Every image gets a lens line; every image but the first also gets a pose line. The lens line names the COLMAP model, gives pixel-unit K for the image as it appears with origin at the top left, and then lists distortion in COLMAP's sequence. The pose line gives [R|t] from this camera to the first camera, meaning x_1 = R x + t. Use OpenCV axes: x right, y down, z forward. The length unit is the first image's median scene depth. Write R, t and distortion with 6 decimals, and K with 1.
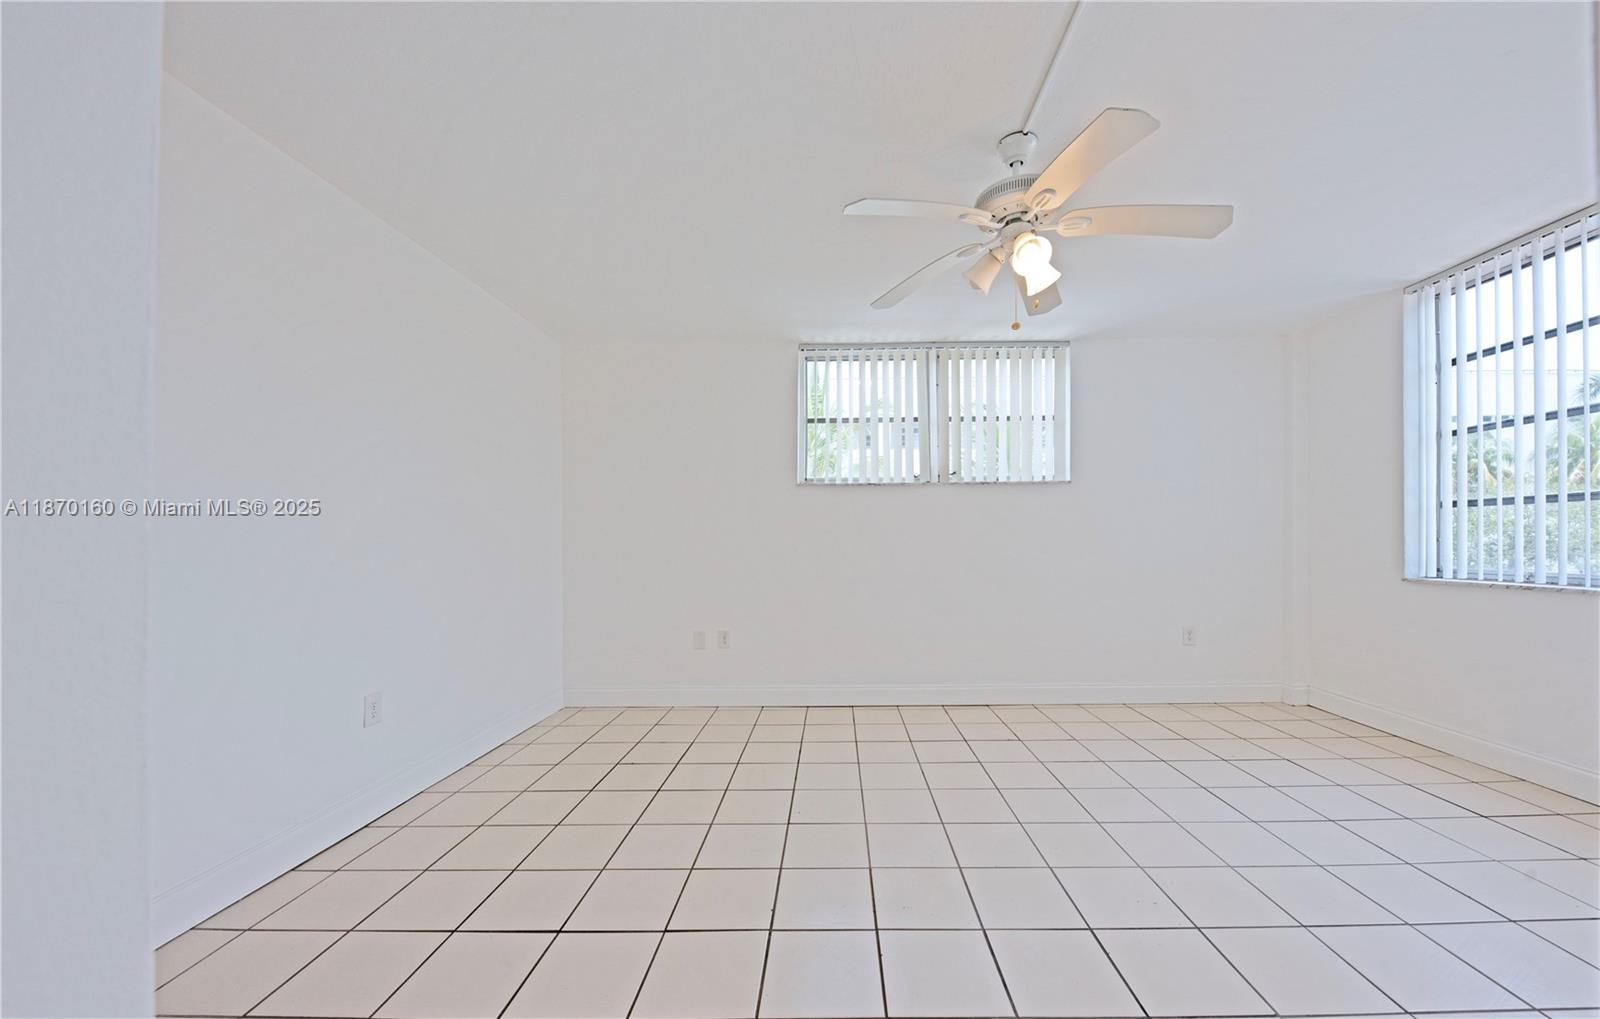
lens RADIAL K [[552.5, 0, 803.8], [0, 552.5, 553.1], [0, 0, 1]] dist [0.000365, -0.000047]
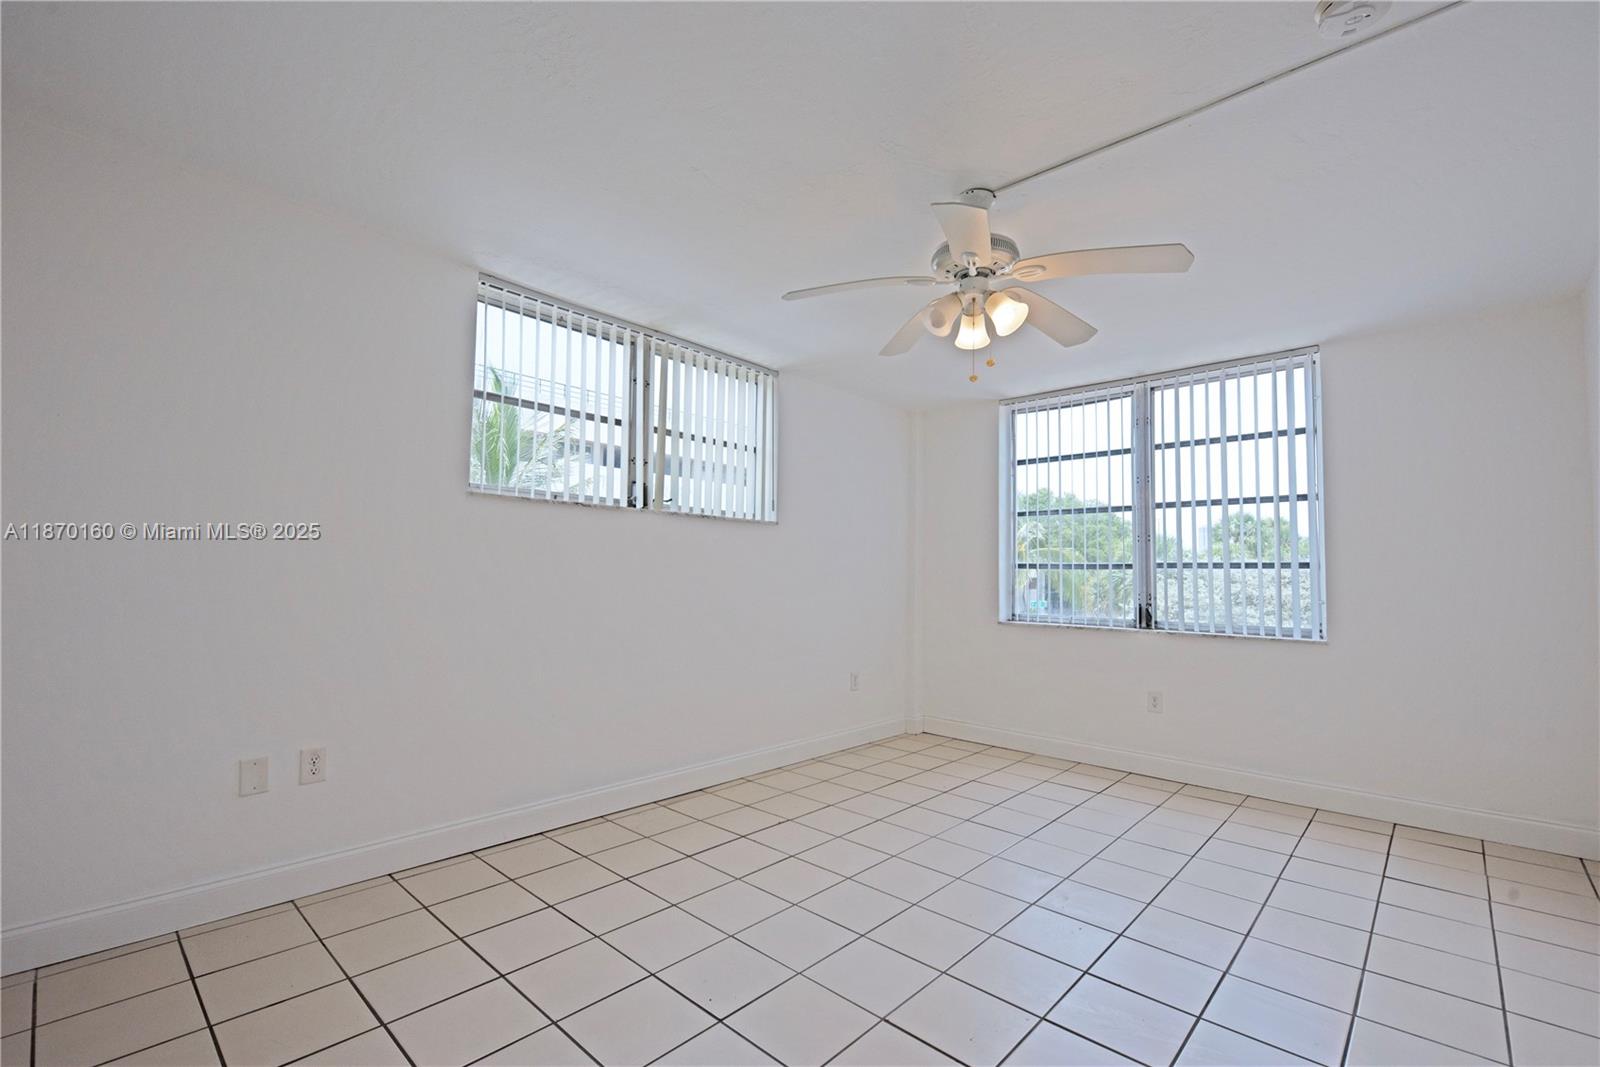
lens RADIAL K [[698.4, 0, 800.8], [0, 698.4, 564.1], [0, 0, 1]] dist [0.001396, 0.000303]
pose [[0.672499, 0.032799, 0.739371, -0.348986], [-0.009706, 0.999322, -0.035502, -0.020786], [-0.740035, 0.016698, 0.672361, 0.201634]]
